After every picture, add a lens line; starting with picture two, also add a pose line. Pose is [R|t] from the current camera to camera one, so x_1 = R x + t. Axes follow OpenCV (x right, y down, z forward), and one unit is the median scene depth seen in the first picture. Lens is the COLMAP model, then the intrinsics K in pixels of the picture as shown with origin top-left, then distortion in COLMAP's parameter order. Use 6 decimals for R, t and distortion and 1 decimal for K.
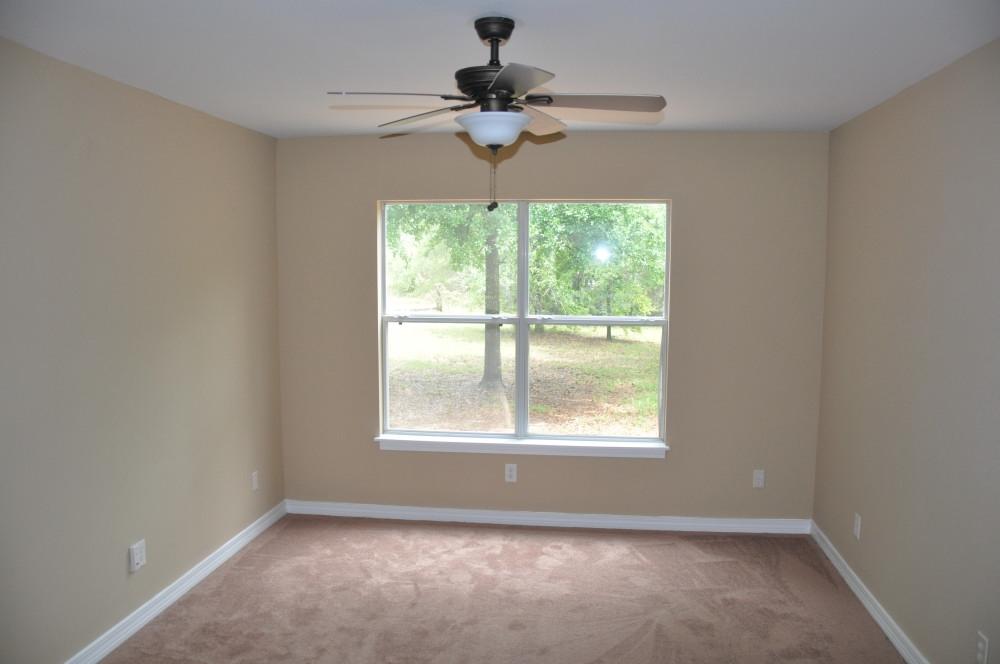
lens RADIAL K [[789.1, 0, 492.2], [0, 789.1, 332.2], [0, 0, 1]] dist [-0.039108, 0.038172]
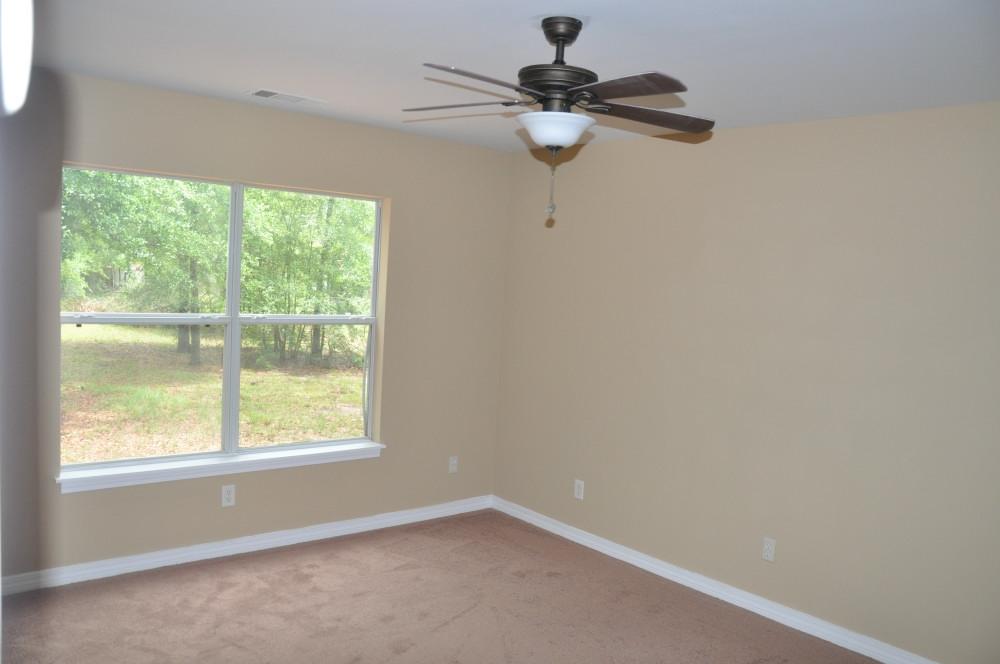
lens RADIAL K [[789.1, 0, 498.9], [0, 789.1, 327.6], [0, 0, 1]] dist [-0.039108, 0.038172]
pose [[0.711766, -0.014741, 0.702262, -0.406747], [0.013218, 0.999884, 0.007591, -0.010702], [-0.702292, 0.003880, 0.711879, 0.191839]]
